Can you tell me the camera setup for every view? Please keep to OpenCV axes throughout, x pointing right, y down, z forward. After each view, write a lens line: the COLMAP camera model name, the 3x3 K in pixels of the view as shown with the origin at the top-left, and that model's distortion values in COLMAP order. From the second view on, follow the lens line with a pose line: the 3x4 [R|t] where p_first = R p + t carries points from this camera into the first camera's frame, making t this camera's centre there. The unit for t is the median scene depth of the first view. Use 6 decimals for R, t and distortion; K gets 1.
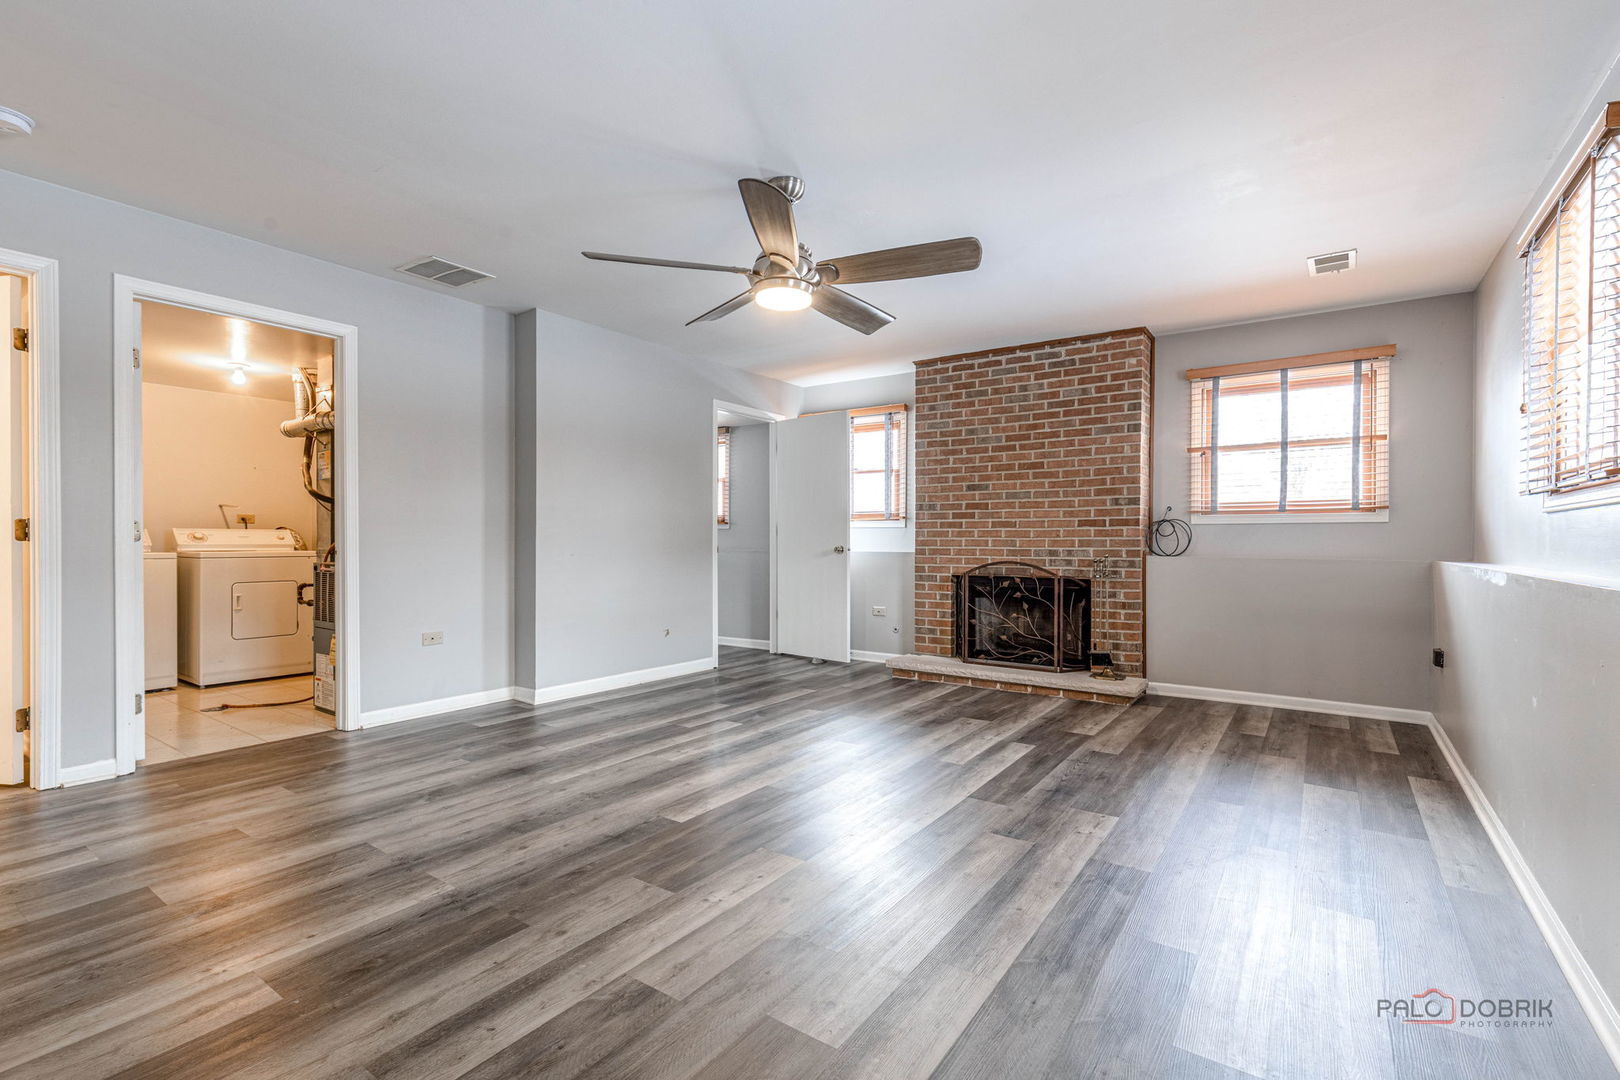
lens RADIAL K [[729.9, 0, 810.0], [0, 729.9, 540.0], [0, 0, 1]] dist [0.009428, -0.000590]
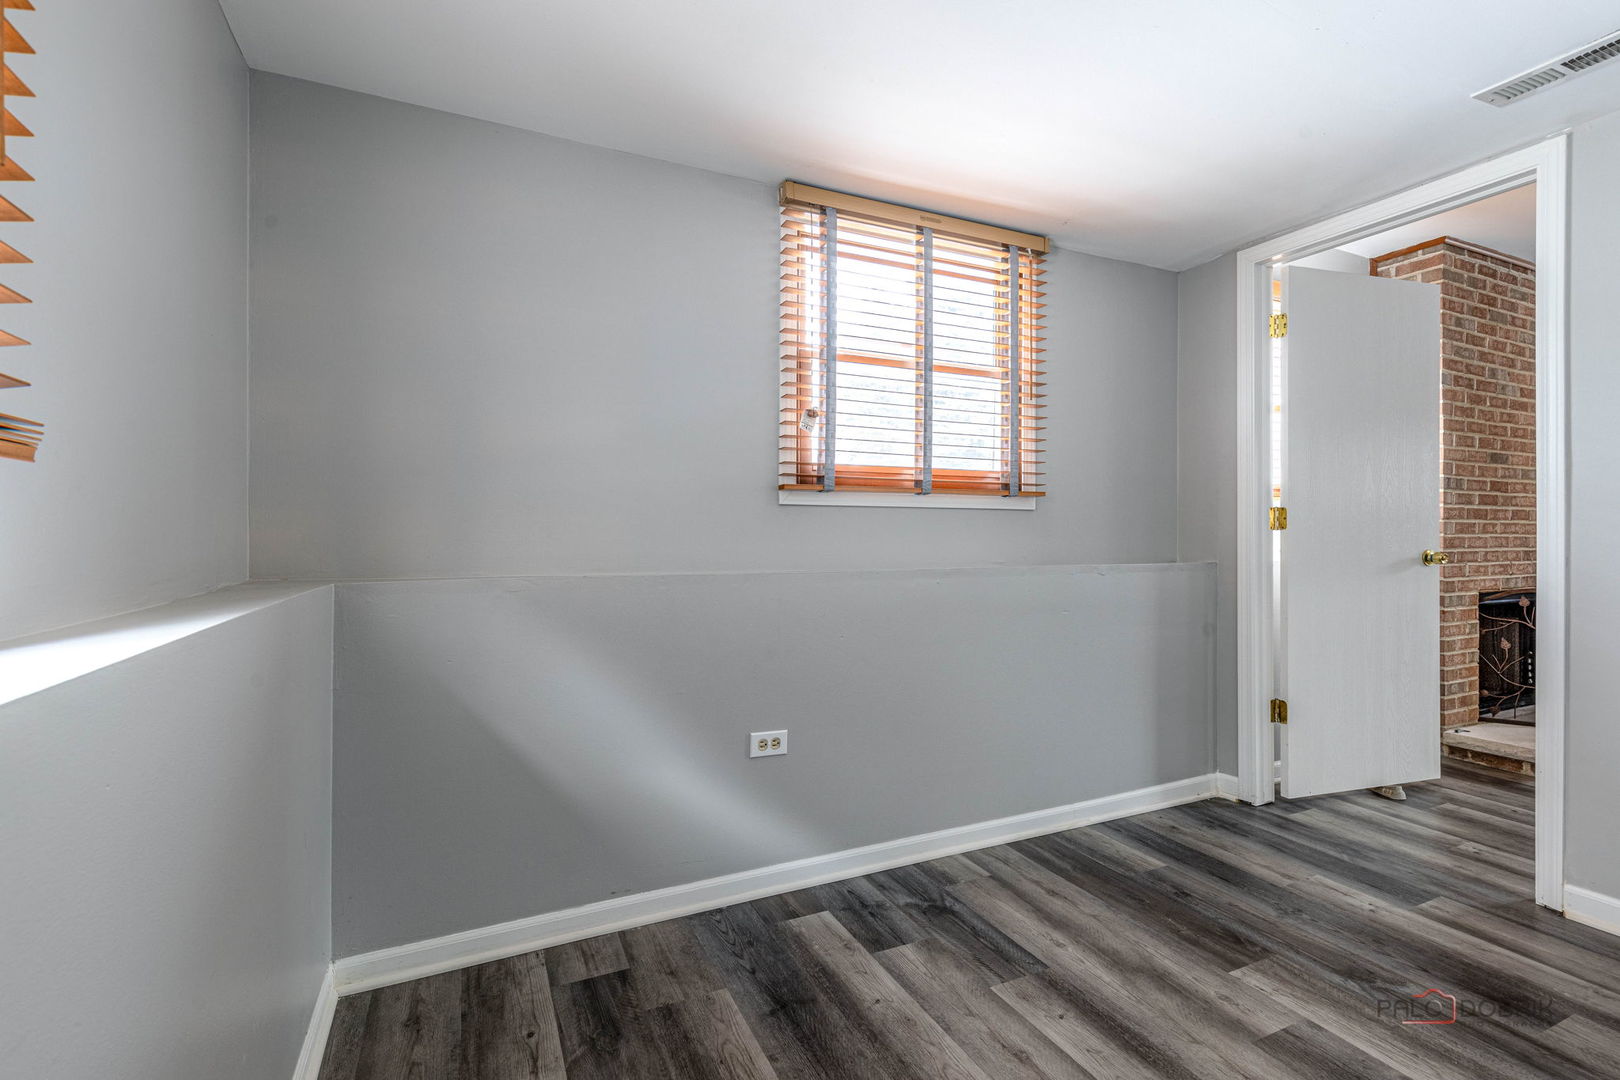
lens RADIAL K [[729.9, 0, 810.0], [0, 729.9, 540.0], [0, 0, 1]] dist [0.009428, -0.000590]
pose [[0.491956, -0.003733, 0.870612, 0.106288], [0.005541, 0.999984, 0.001157, -0.000311], [-0.870602, 0.004255, 0.491969, 0.721874]]
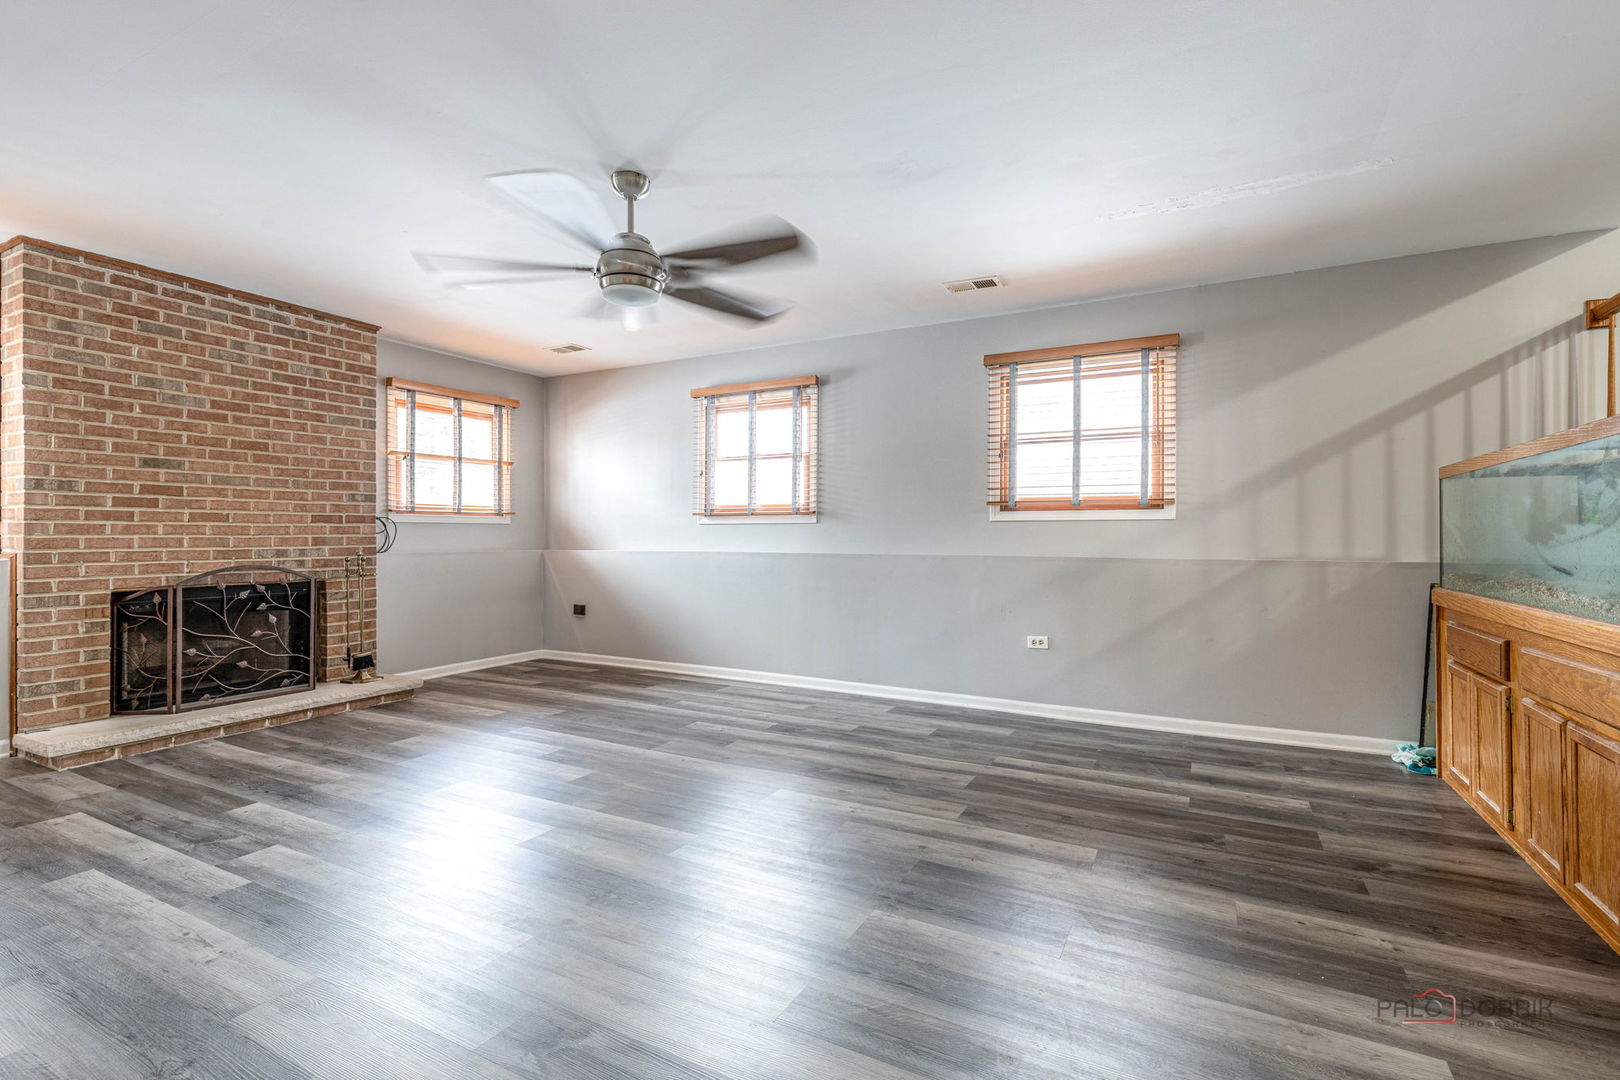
lens RADIAL K [[747.4, 0, 806.2], [0, 747.4, 526.7], [0, 0, 1]] dist [0.009605, 0.000102]
pose [[-0.108251, 0.009884, 0.994074, -0.601854], [0.000408, 0.999951, -0.009898, -0.004053], [-0.994123, -0.000666, -0.108250, 0.498076]]
